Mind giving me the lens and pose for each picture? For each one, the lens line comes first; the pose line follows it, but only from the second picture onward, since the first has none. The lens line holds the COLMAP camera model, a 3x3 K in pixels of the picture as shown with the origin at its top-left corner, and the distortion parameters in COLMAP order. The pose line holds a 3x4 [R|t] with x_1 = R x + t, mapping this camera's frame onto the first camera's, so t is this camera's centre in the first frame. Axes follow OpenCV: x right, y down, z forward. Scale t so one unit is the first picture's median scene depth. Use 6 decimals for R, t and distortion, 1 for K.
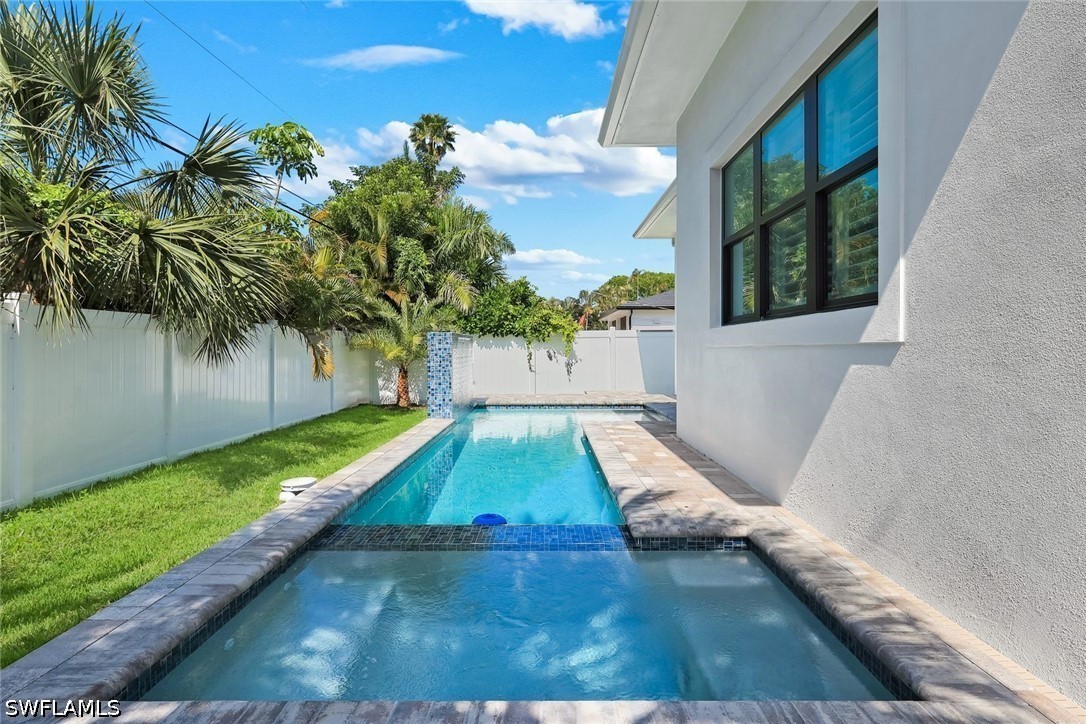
lens RADIAL K [[562.5, 0, 537.4], [0, 562.5, 351.5], [0, 0, 1]] dist [0.003601, 0.002438]
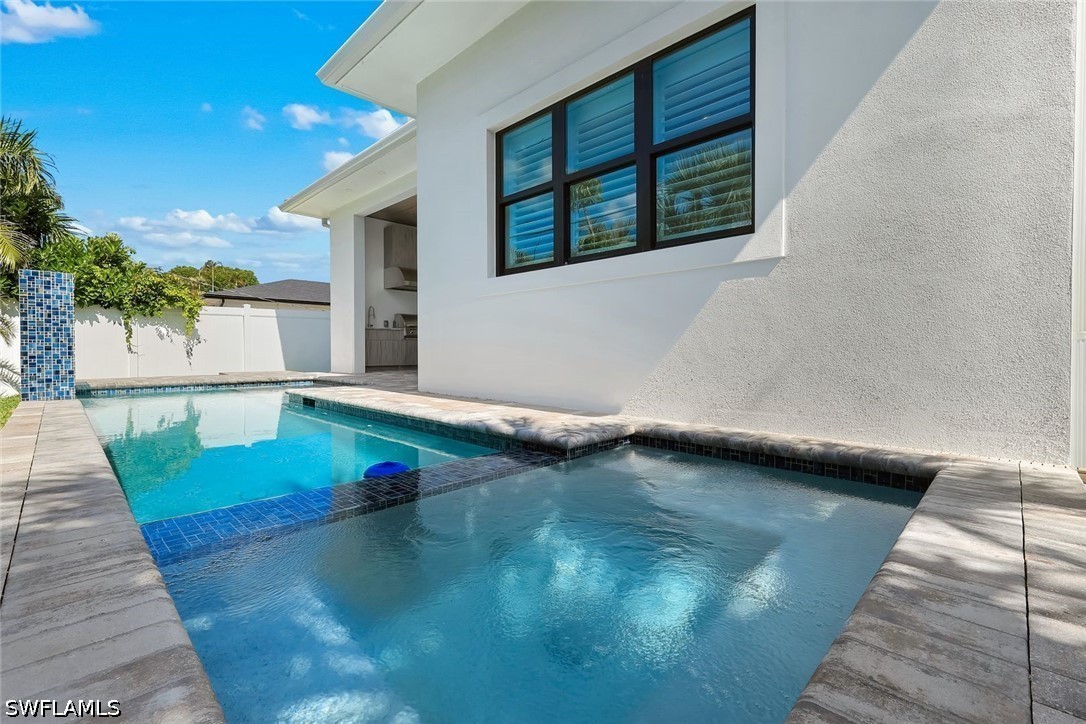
lens RADIAL K [[482.6, 0, 542.6], [0, 482.6, 356.5], [0, 0, 1]] dist [0.006919, -0.000170]
pose [[0.692237, -0.008405, 0.721622, -0.183361], [0.003050, 0.999957, 0.008721, 0.063734], [-0.721664, -0.003836, 0.692233, 0.177174]]
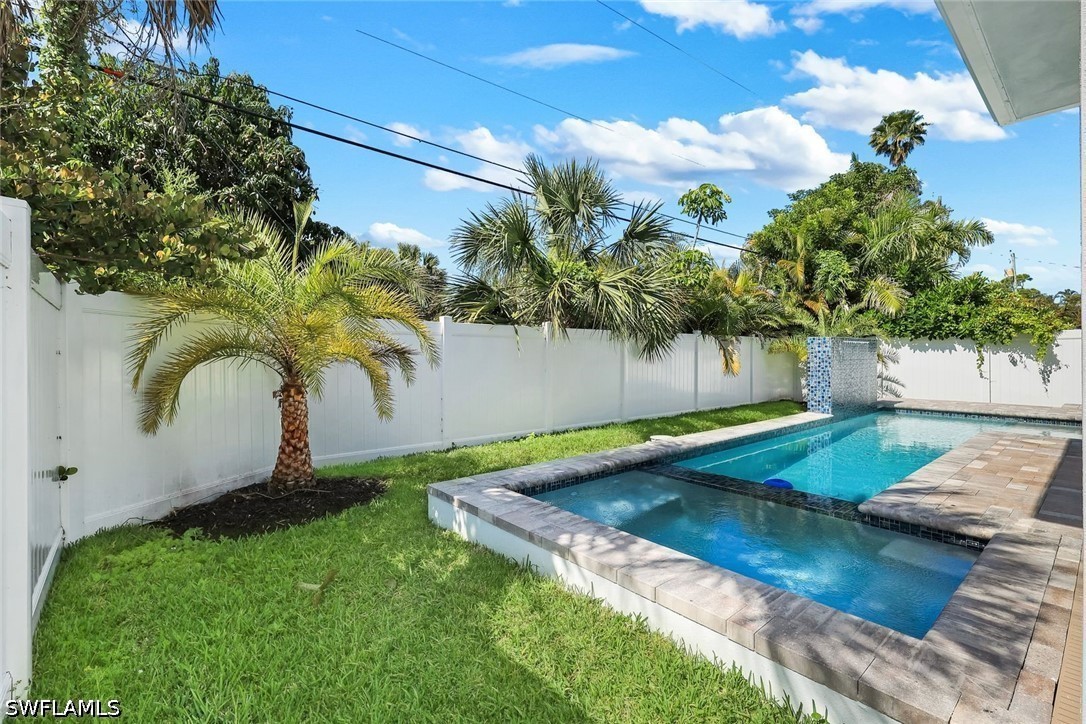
lens RADIAL K [[482.6, 0, 542.4], [0, 482.6, 354.8], [0, 0, 1]] dist [0.006919, -0.000170]
pose [[0.656798, 0.004973, -0.754050, 0.193977], [-0.006283, 0.999980, 0.001122, 0.004538], [0.754041, 0.004001, 0.656816, -0.057029]]
